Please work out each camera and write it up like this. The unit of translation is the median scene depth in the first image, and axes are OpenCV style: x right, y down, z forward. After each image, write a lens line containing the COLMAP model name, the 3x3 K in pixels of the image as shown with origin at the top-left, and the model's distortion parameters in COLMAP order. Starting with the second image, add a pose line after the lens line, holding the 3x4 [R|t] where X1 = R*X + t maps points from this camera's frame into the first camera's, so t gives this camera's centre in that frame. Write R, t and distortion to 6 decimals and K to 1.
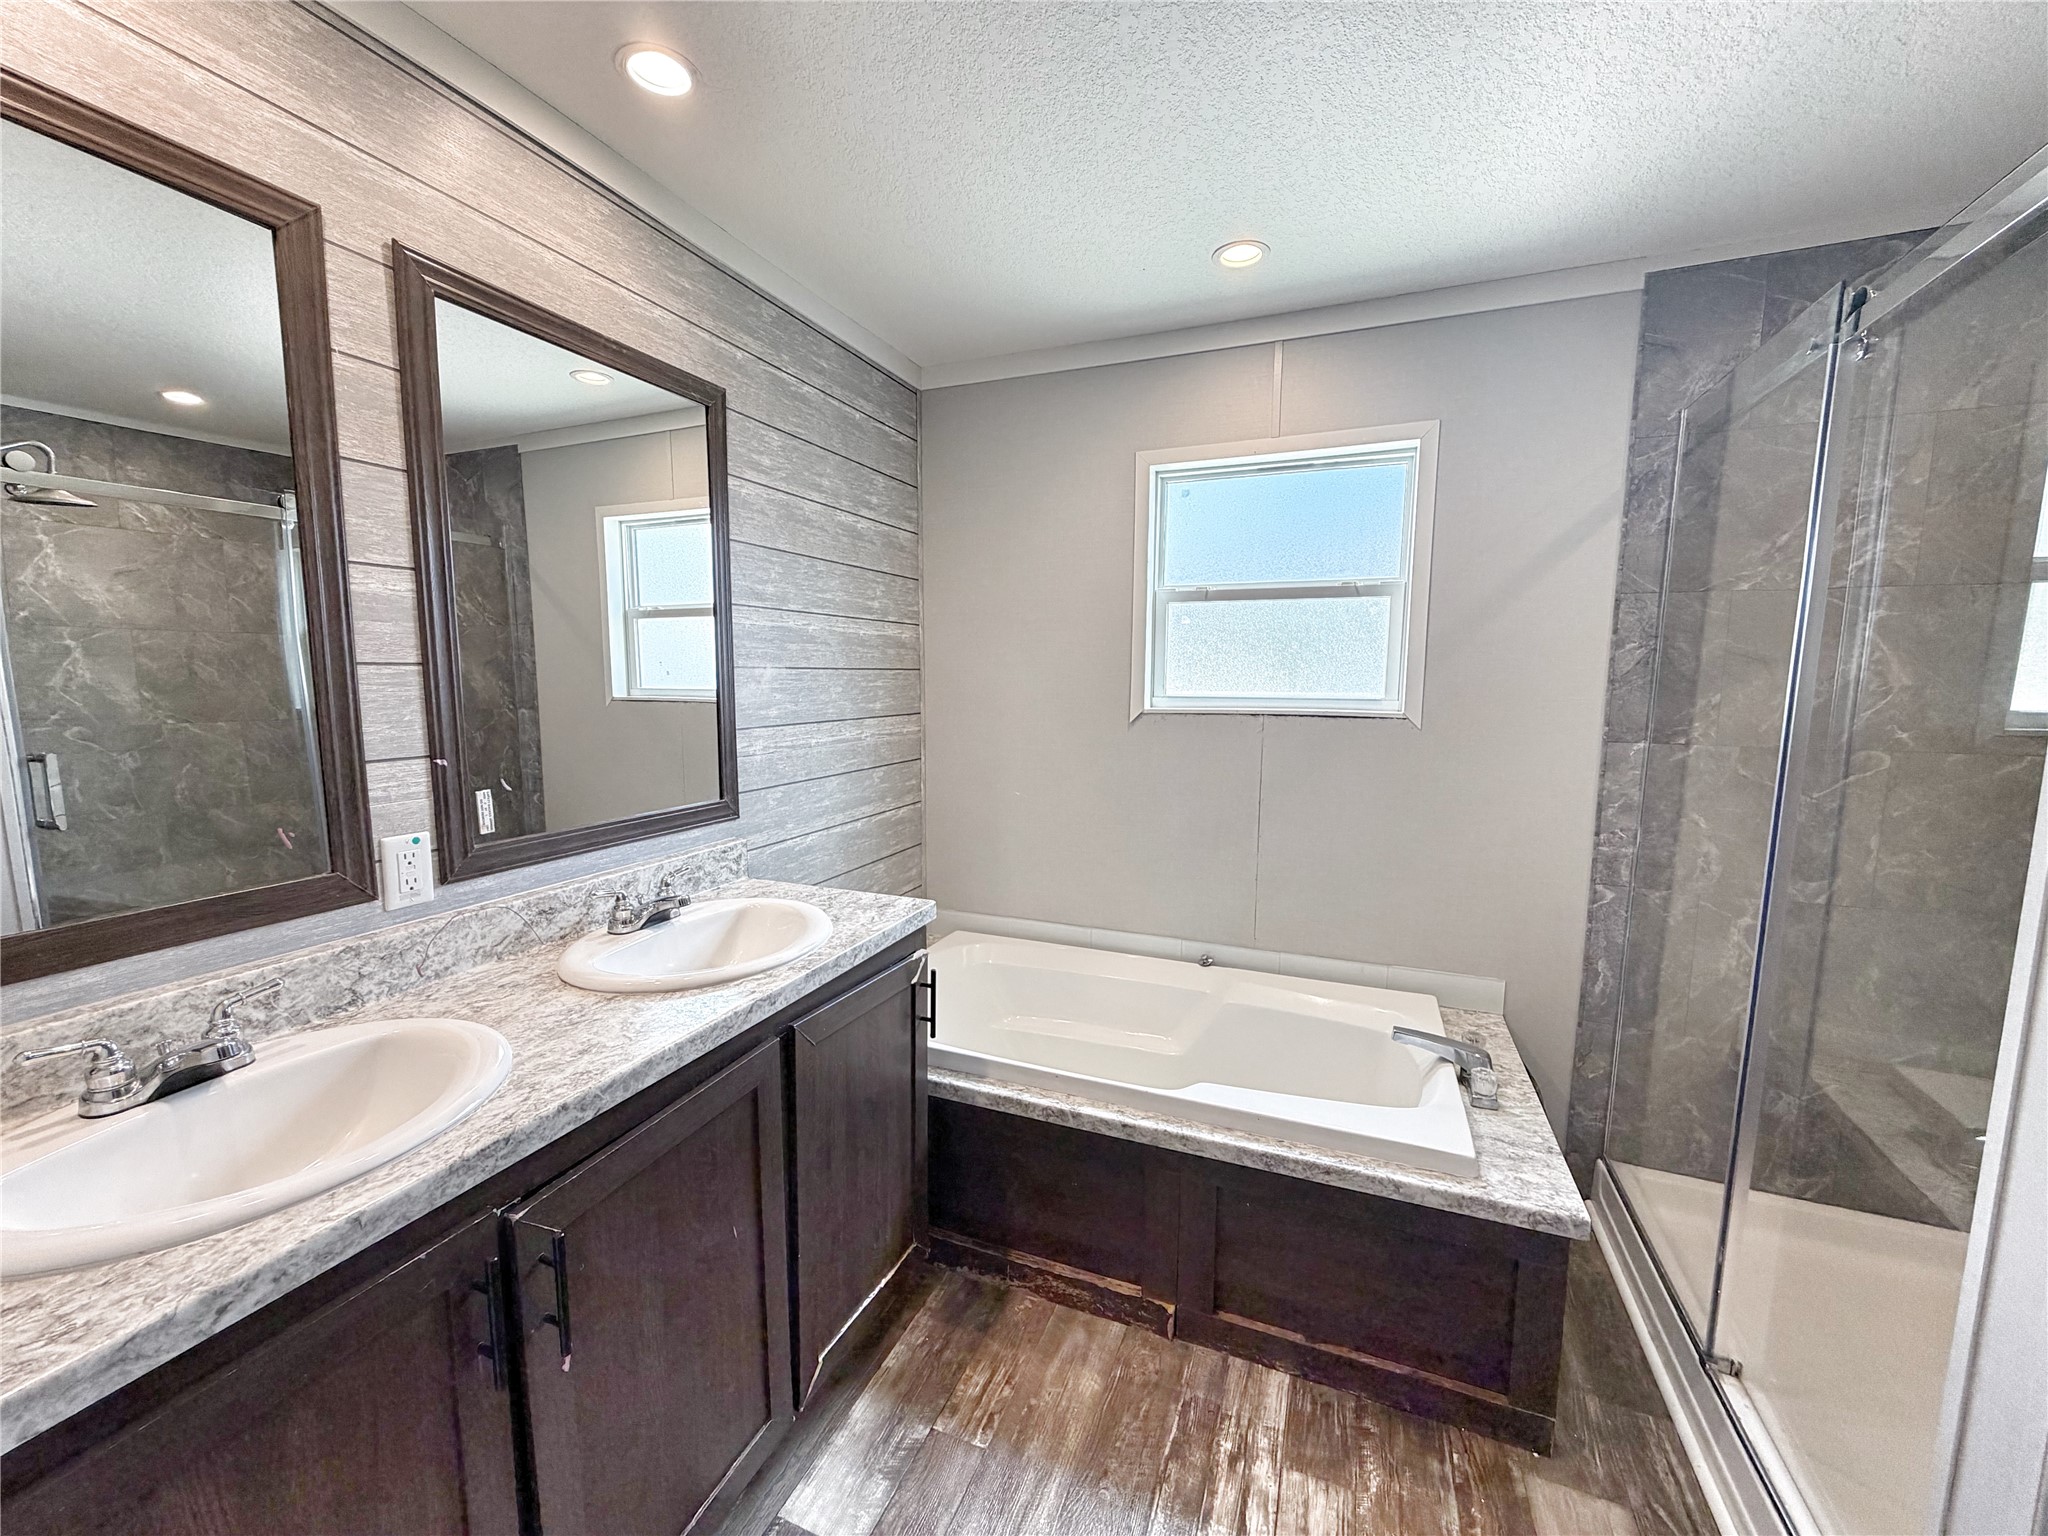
lens RADIAL K [[812.8, 0, 1019.8], [0, 812.8, 768.3], [0, 0, 1]] dist [-0.000299, -0.000058]
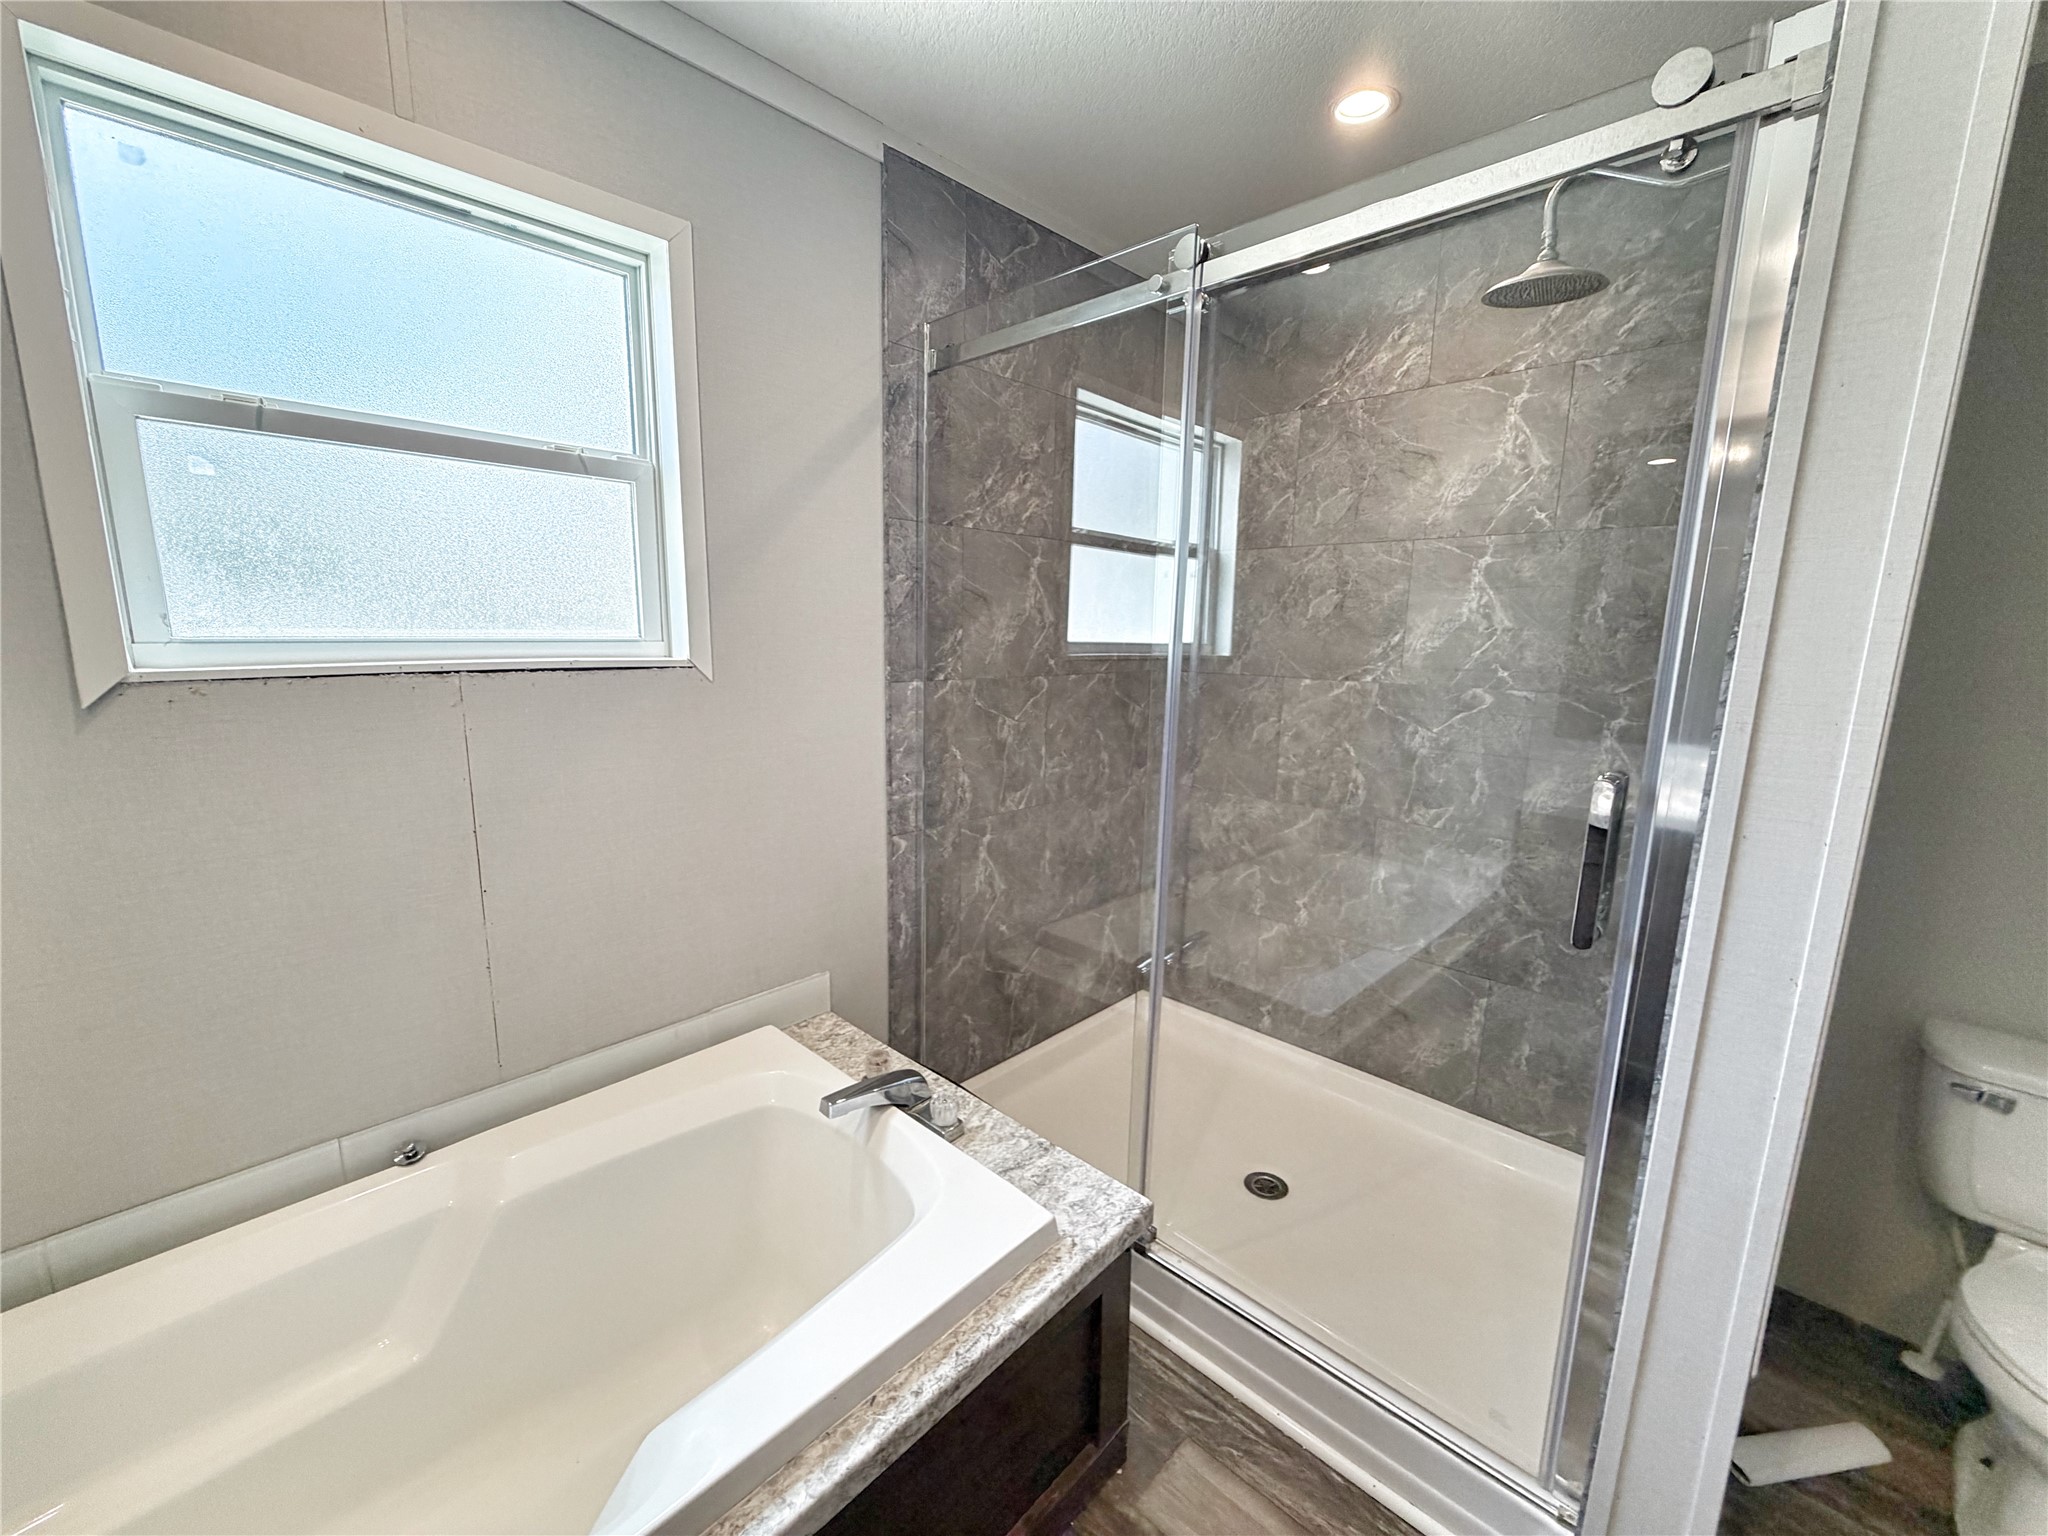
lens RADIAL K [[812.8, 0, 1019.8], [0, 812.8, 768.3], [0, 0, 1]] dist [-0.000299, -0.000058]
pose [[0.358038, -0.163733, 0.919239, -0.085770], [0.084755, 0.986140, 0.142638, -0.056928], [-0.929852, 0.026840, 0.366952, 0.540629]]
